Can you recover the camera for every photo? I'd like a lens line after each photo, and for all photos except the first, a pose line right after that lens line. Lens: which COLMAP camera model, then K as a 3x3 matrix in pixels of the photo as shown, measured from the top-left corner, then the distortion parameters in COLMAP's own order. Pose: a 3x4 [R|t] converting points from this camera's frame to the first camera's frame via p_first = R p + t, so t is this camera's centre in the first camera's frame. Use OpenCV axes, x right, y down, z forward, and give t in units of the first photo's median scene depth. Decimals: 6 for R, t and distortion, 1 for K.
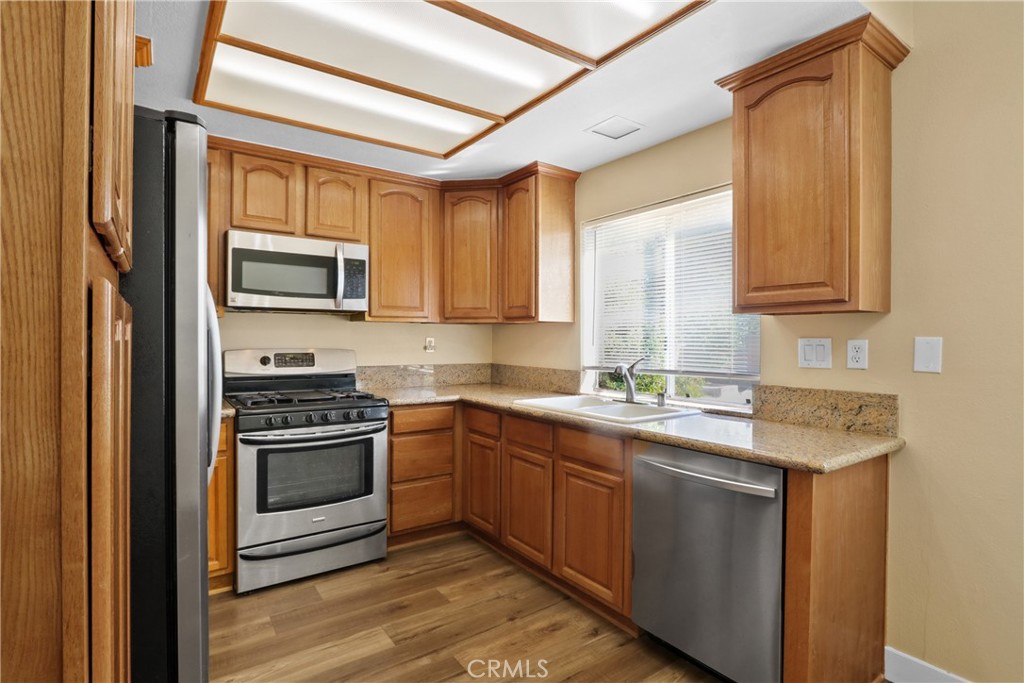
lens RADIAL K [[513.6, 0, 512.0], [0, 513.6, 341.5], [0, 0, 1]] dist [-0.013293, 0.000150]
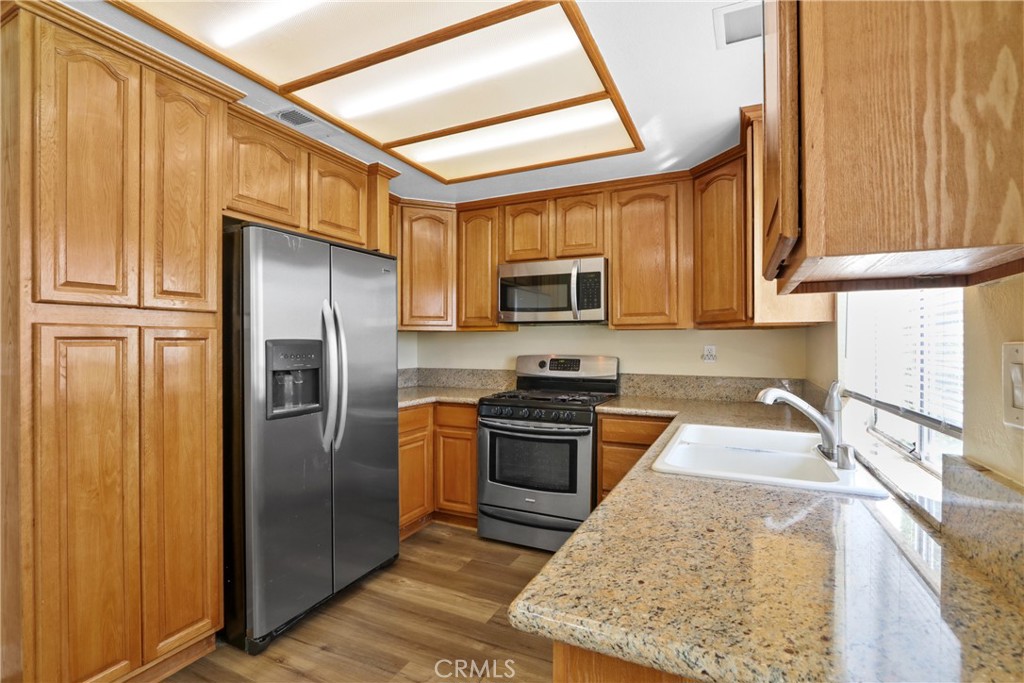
lens RADIAL K [[477.0, 0, 508.2], [0, 477.0, 346.9], [0, 0, 1]] dist [-0.003413, 0.001466]
pose [[0.486239, 0.000446, -0.873826, 0.479602], [-0.008577, 0.999954, -0.004262, 0.000697], [0.873784, 0.009567, 0.486220, 0.366985]]
